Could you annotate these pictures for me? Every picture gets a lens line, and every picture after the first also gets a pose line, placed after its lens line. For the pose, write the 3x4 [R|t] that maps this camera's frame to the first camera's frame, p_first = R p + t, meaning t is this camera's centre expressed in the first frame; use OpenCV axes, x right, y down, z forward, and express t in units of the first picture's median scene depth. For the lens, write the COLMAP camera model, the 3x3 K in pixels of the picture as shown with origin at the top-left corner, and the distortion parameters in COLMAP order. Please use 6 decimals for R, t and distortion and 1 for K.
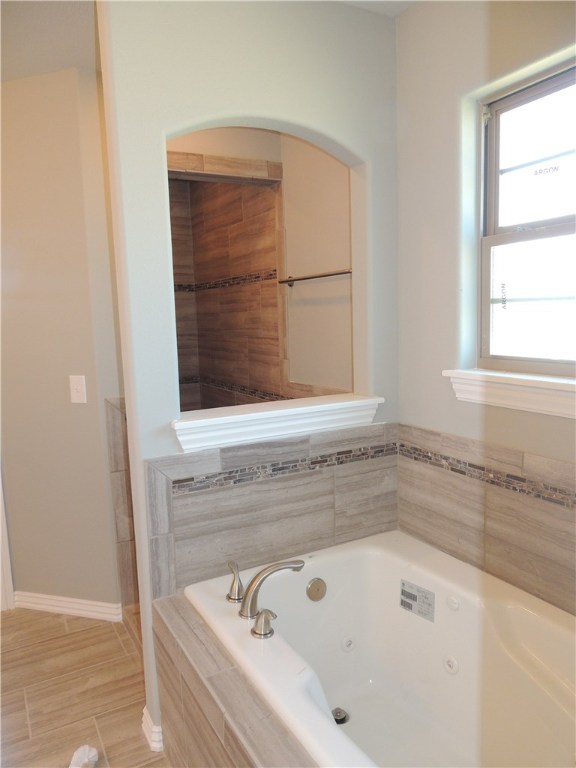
lens RADIAL K [[558.3, 0, 288.0], [0, 558.3, 384.0], [0, 0, 1]] dist [-0.009430, -0.001539]
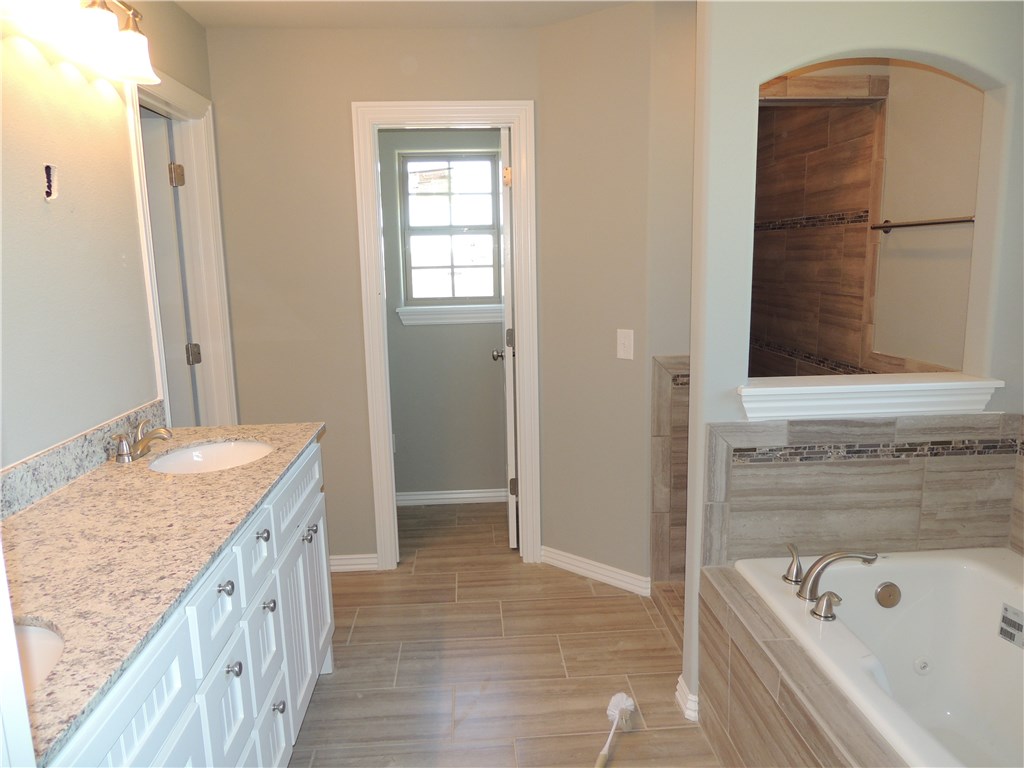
lens RADIAL K [[744.4, 0, 512.0], [0, 744.4, 384.0], [0, 0, 1]] dist [-0.009430, -0.001539]
pose [[0.904310, 0.088106, -0.417685, -0.024460], [-0.062719, 0.995273, 0.074151, -0.006713], [0.422243, -0.040859, 0.905561, -0.277757]]
